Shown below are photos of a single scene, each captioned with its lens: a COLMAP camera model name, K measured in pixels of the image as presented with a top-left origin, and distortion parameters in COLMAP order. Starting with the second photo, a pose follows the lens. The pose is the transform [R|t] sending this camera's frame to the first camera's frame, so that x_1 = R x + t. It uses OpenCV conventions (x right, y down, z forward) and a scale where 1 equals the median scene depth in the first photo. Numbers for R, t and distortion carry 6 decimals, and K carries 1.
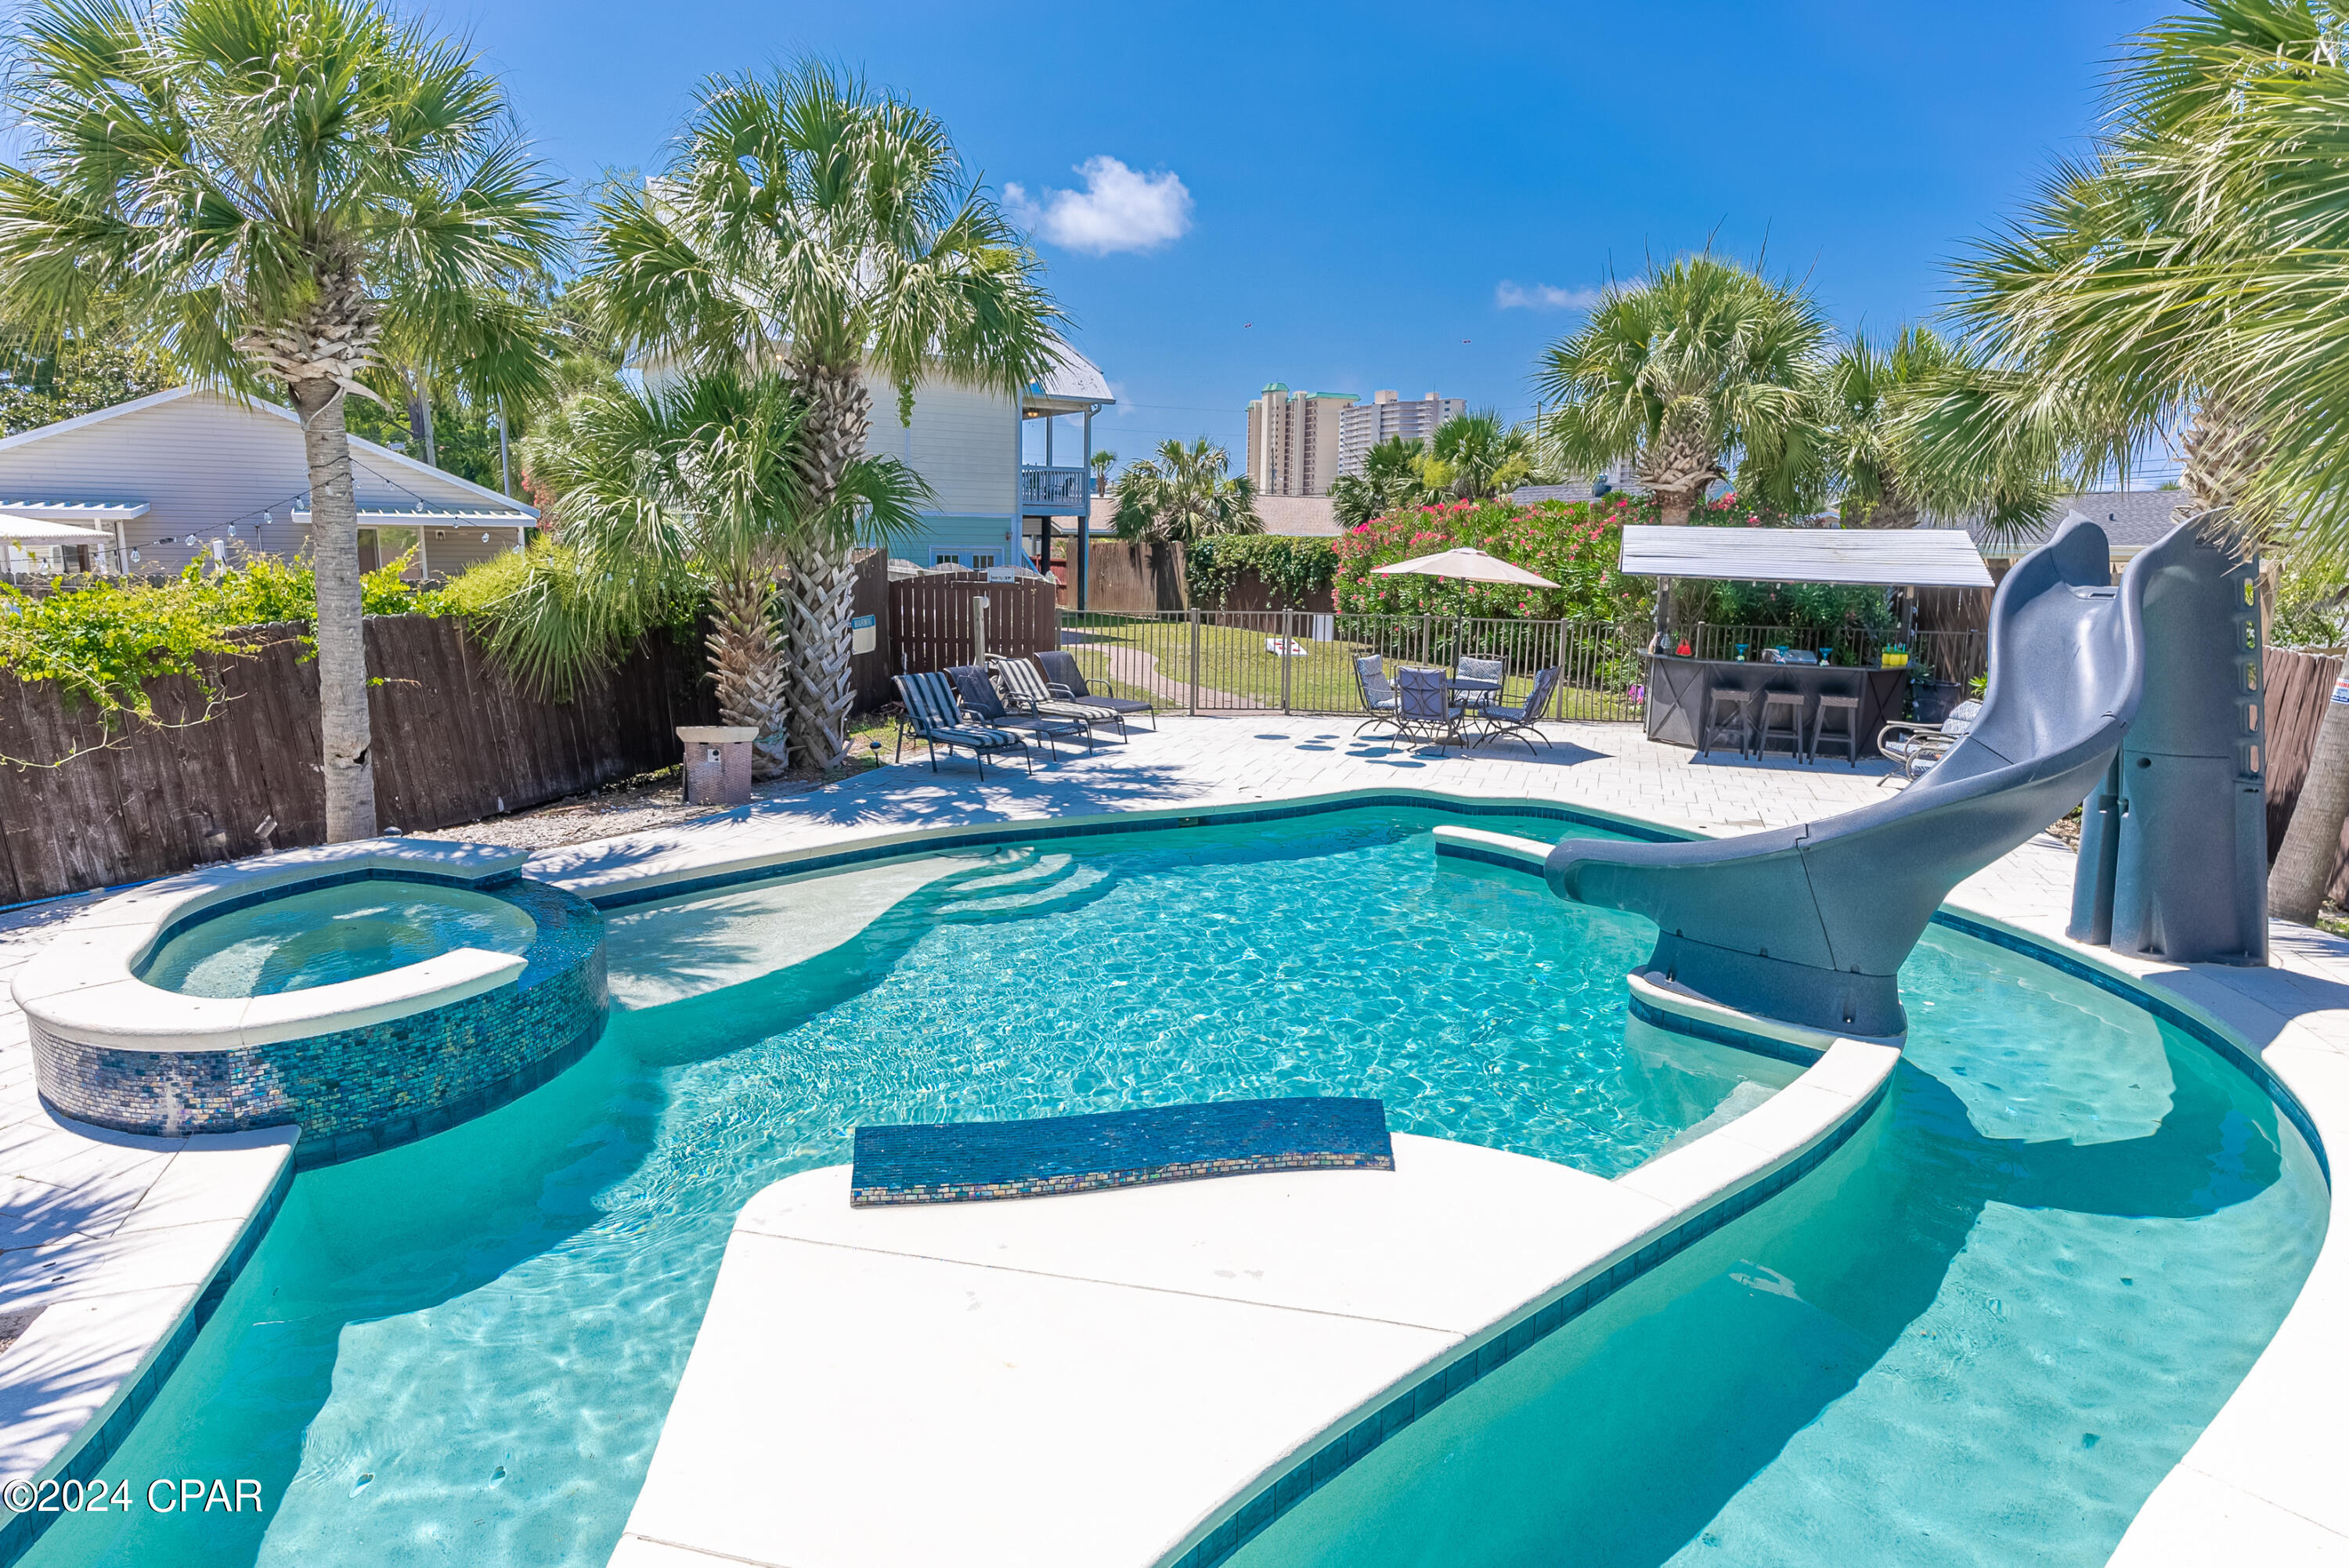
lens RADIAL K [[1358.5, 0, 1166.0], [0, 1358.5, 777.8], [0, 0, 1]] dist [0.001013, 0.001056]
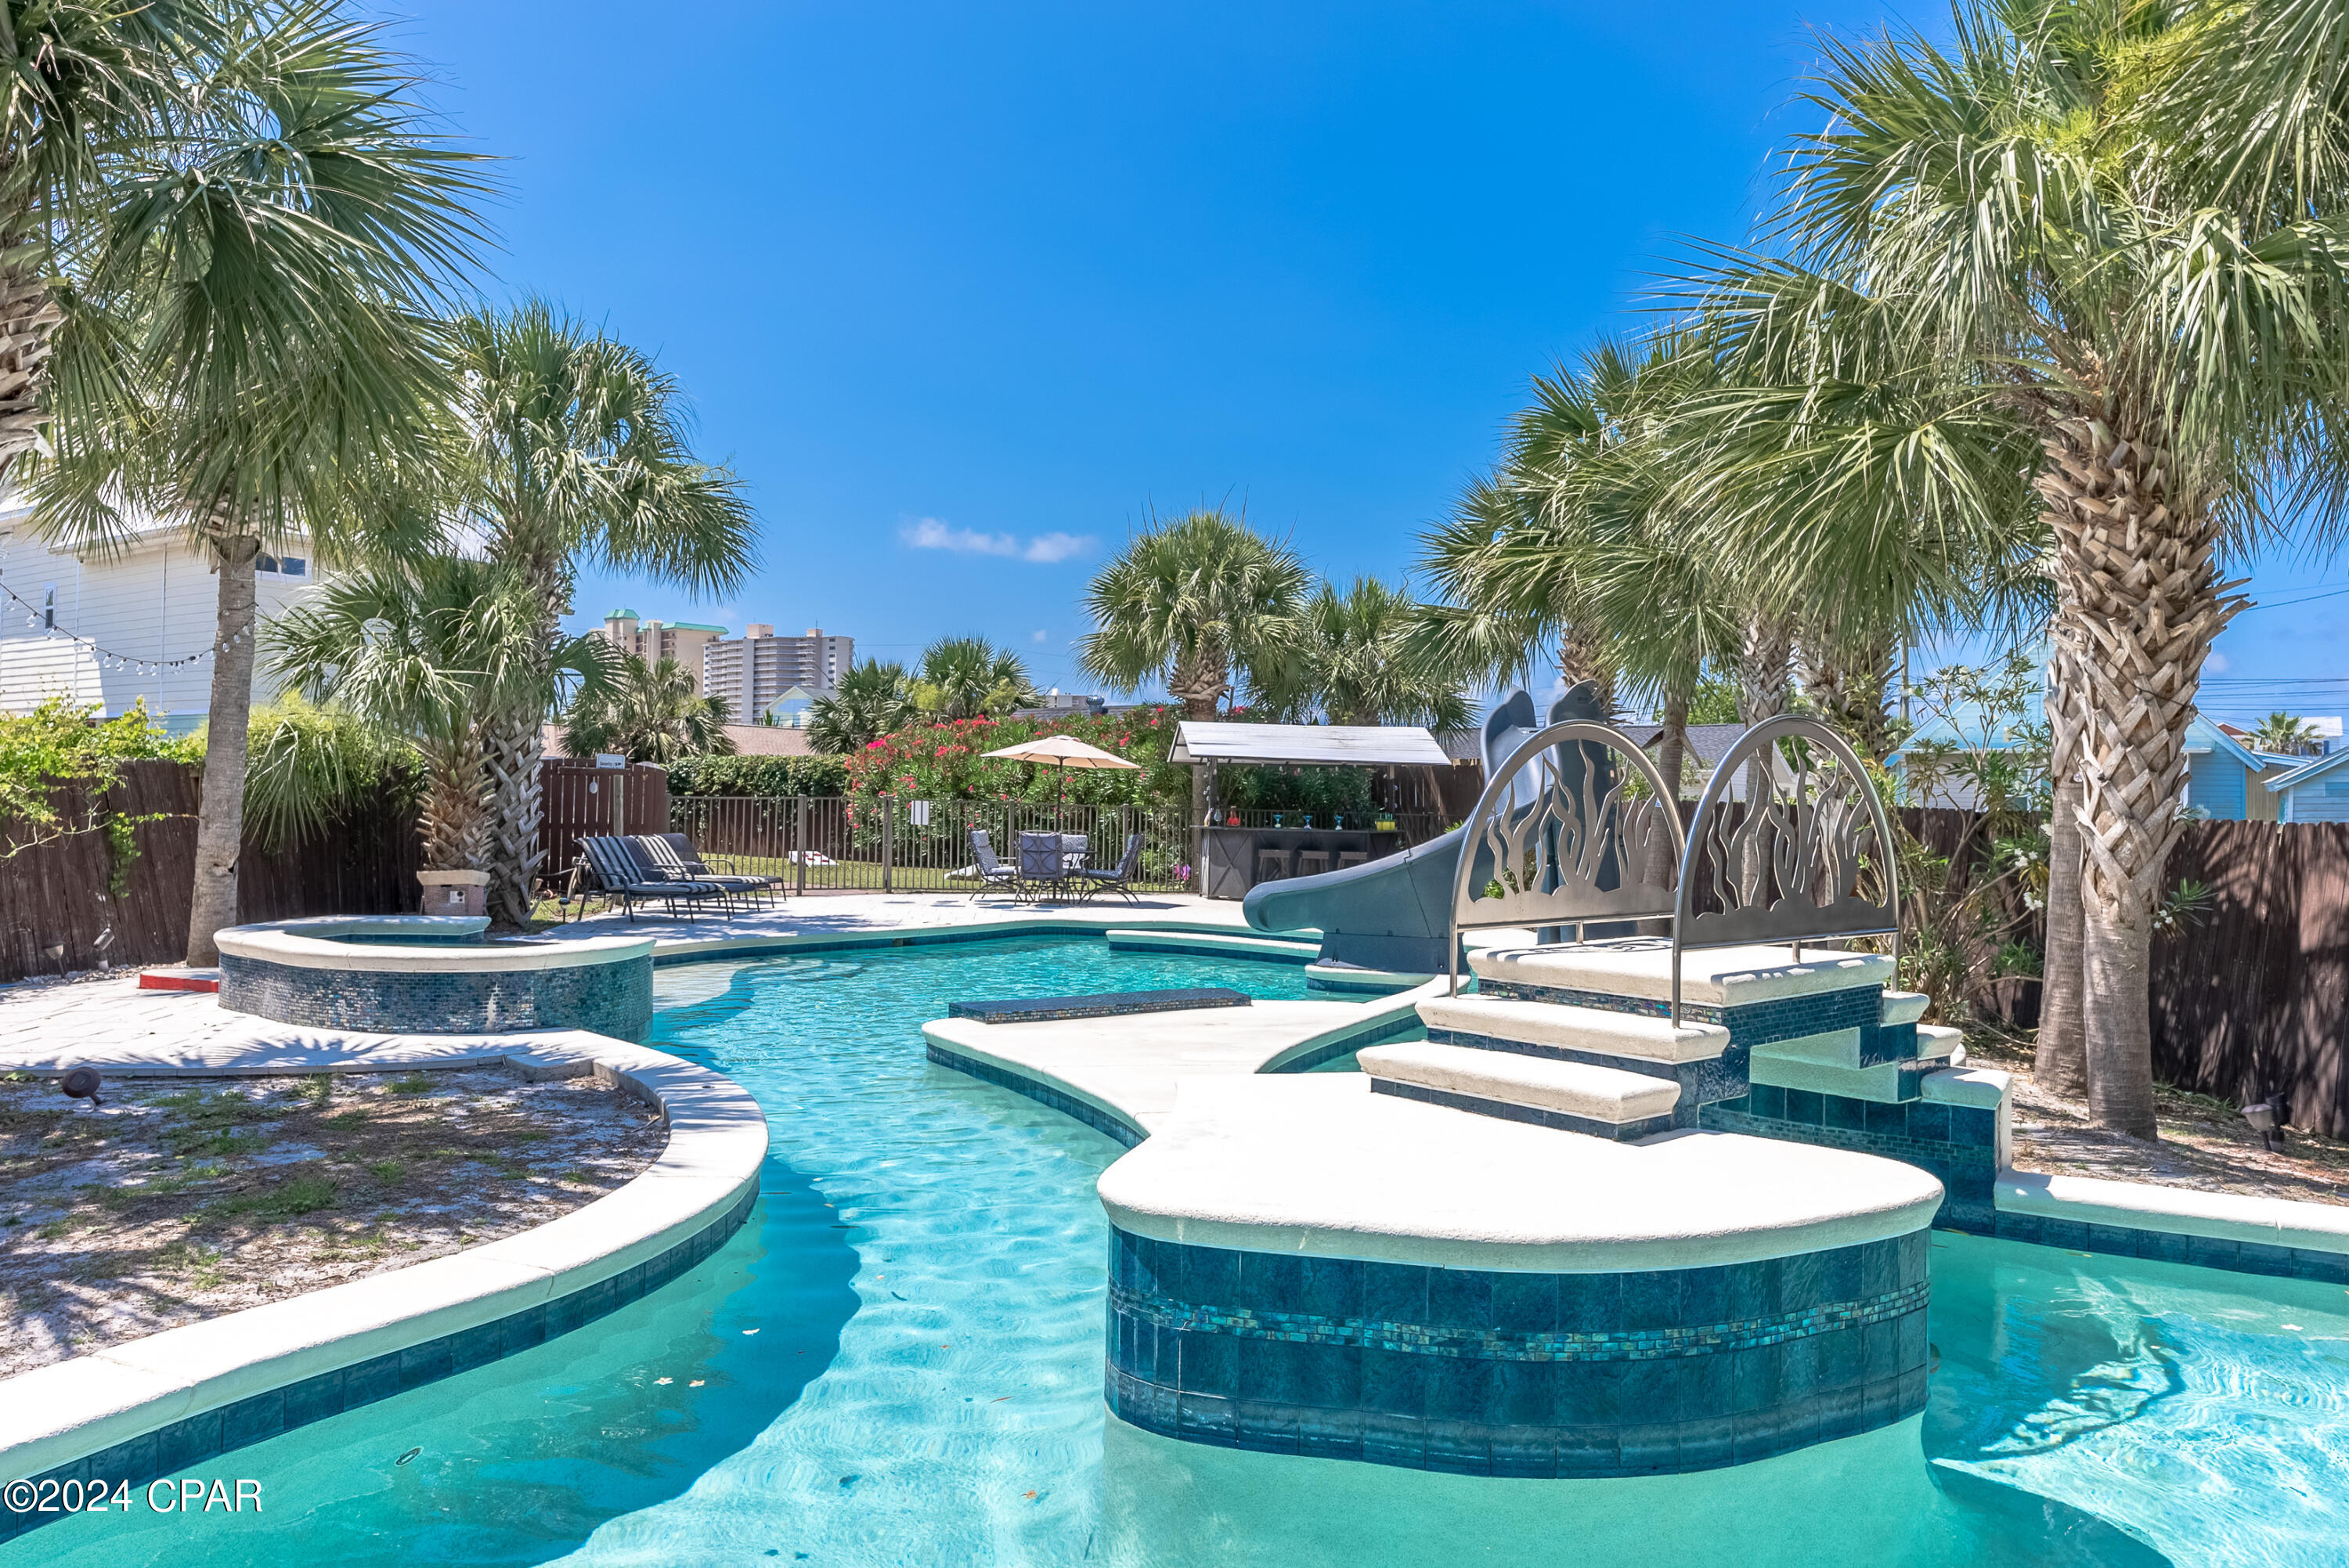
lens RADIAL K [[1653.3, 0, 1176.5], [0, 1653.3, 789.6], [0, 0, 1]] dist [0.014000, 0.000079]
pose [[0.913722, 0.004936, 0.406310, -0.253611], [0.068617, 0.983692, -0.166259, 0.114430], [-0.400504, 0.179794, 0.898482, -0.301430]]
